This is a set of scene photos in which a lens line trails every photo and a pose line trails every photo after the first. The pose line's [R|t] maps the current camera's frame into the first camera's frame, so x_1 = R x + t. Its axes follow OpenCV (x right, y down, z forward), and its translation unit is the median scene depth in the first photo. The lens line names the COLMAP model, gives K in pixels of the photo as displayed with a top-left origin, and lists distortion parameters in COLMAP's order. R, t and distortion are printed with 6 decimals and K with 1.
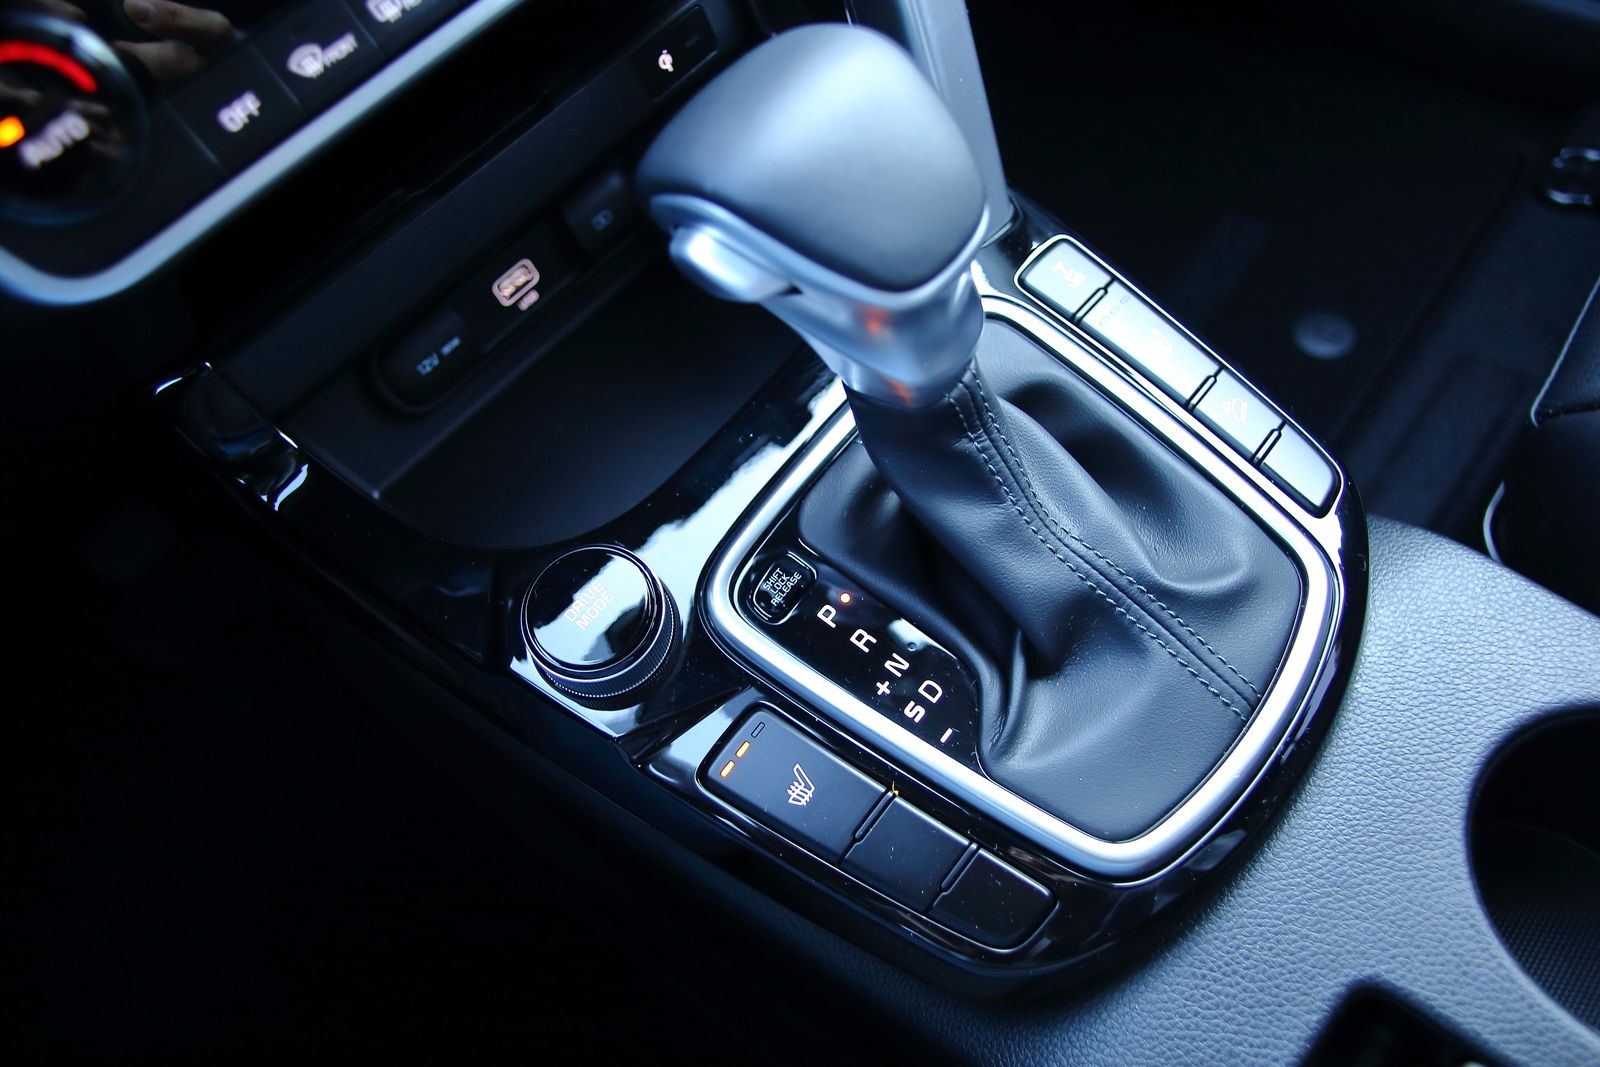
lens RADIAL K [[1202.5, 0, 804.2], [0, 1202.5, 535.1], [0, 0, 1]] dist [-0.001828, 0.000012]
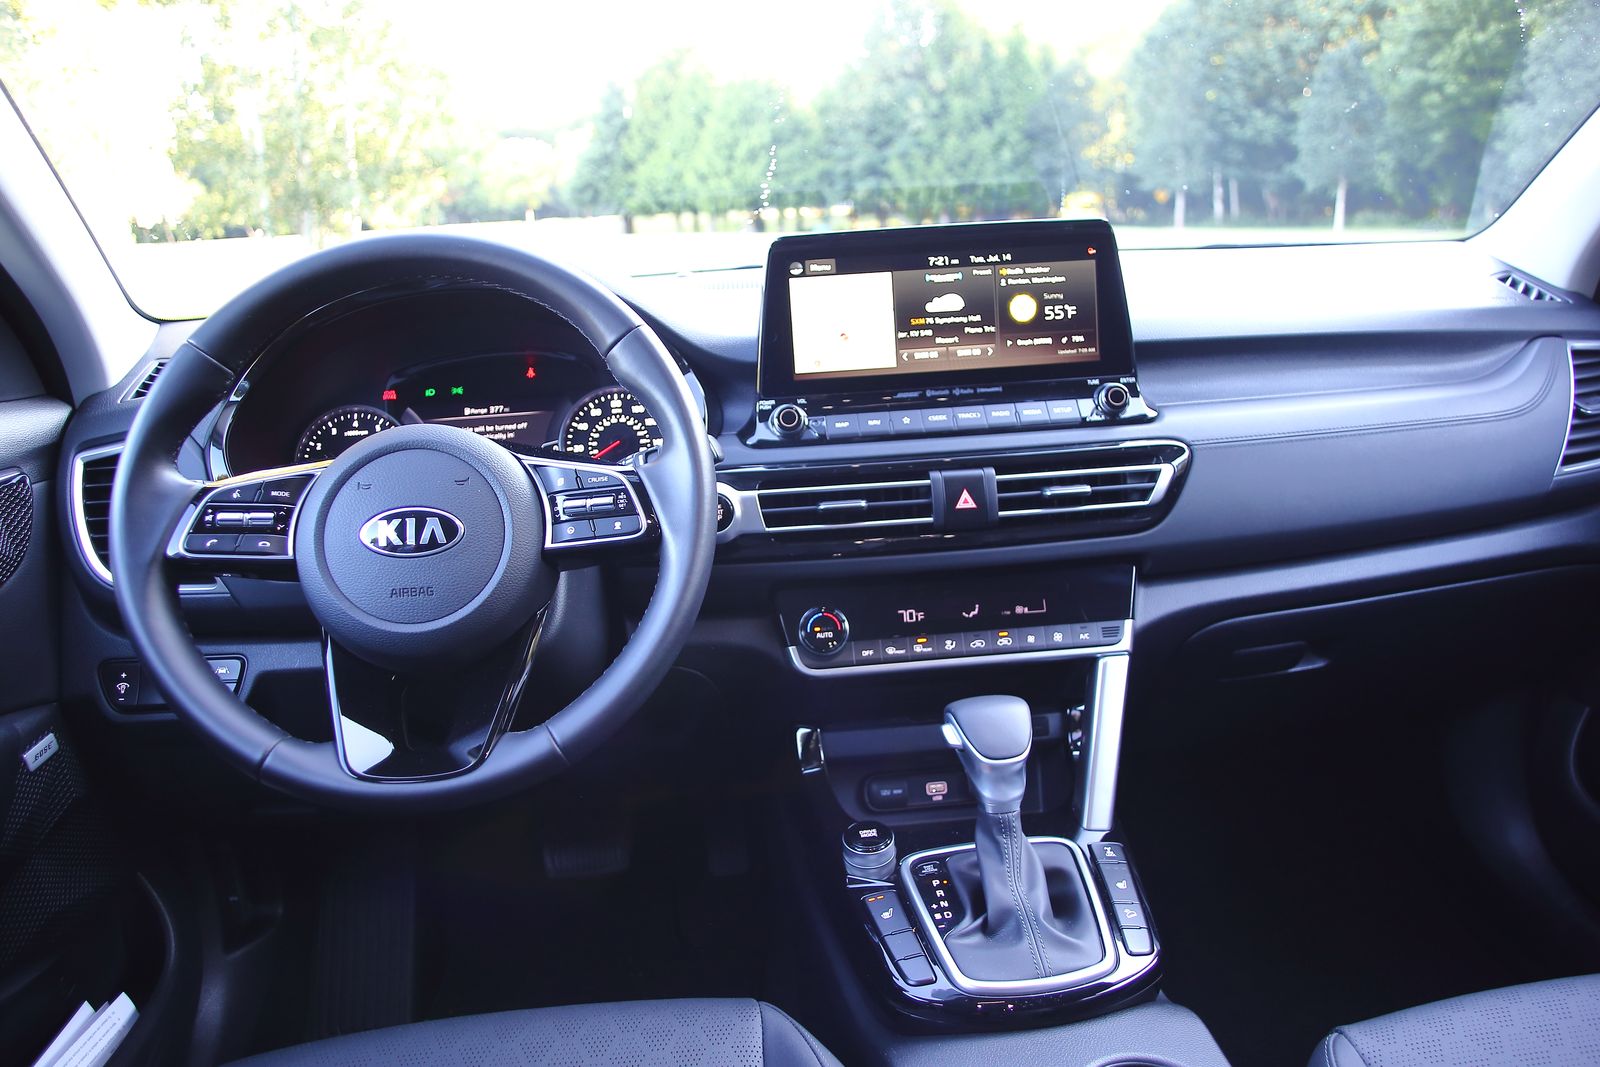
lens RADIAL K [[1193.9, 0, 796.5], [0, 1193.9, 536.3], [0, 0, 1]] dist [-0.012796, -0.001338]
pose [[0.738209, 0.302967, -0.602709, 1.217424], [-0.610345, 0.680474, -0.405505, 0.848550], [0.287273, 0.667208, 0.687246, -1.513882]]
